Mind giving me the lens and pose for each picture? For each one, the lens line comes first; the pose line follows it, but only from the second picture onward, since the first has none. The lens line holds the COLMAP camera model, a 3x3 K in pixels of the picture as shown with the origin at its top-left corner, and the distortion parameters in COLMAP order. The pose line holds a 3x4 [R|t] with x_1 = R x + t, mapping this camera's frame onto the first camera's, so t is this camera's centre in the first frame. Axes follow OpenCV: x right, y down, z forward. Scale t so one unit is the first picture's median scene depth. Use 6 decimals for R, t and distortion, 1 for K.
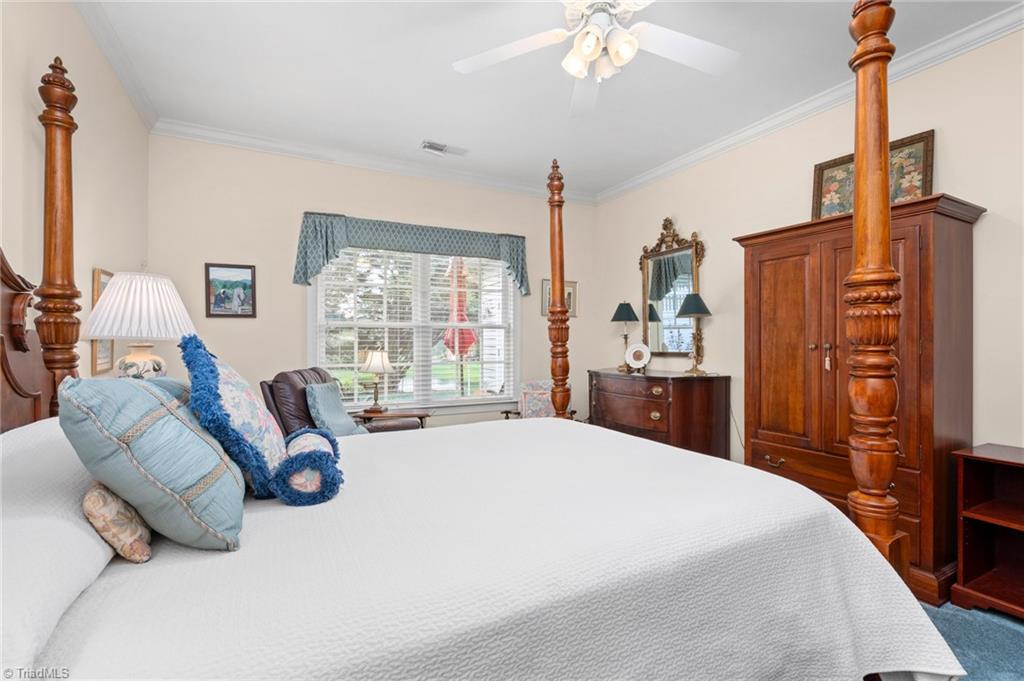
lens RADIAL K [[463.3, 0, 515.5], [0, 463.3, 341.0], [0, 0, 1]] dist [-0.004202, 0.001720]
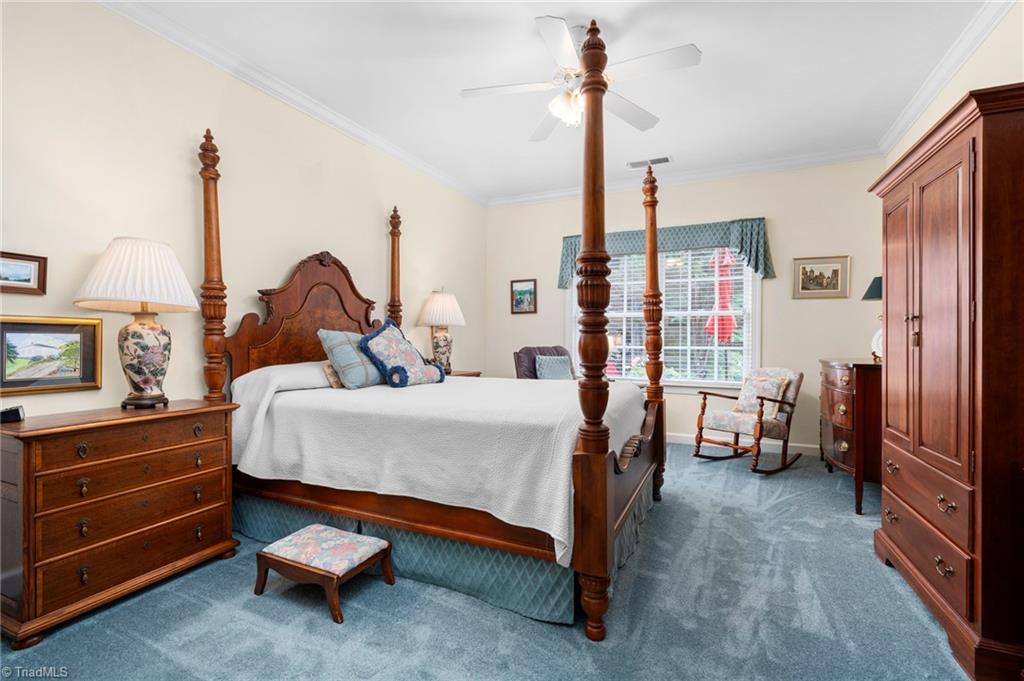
lens RADIAL K [[463.3, 0, 516.2], [0, 463.3, 340.2], [0, 0, 1]] dist [-0.004202, 0.001720]
pose [[0.630423, 0.002675, -0.776247, 0.577898], [0.001574, 0.999988, 0.004724, 0.031267], [0.776250, -0.004201, 0.630411, -0.008777]]
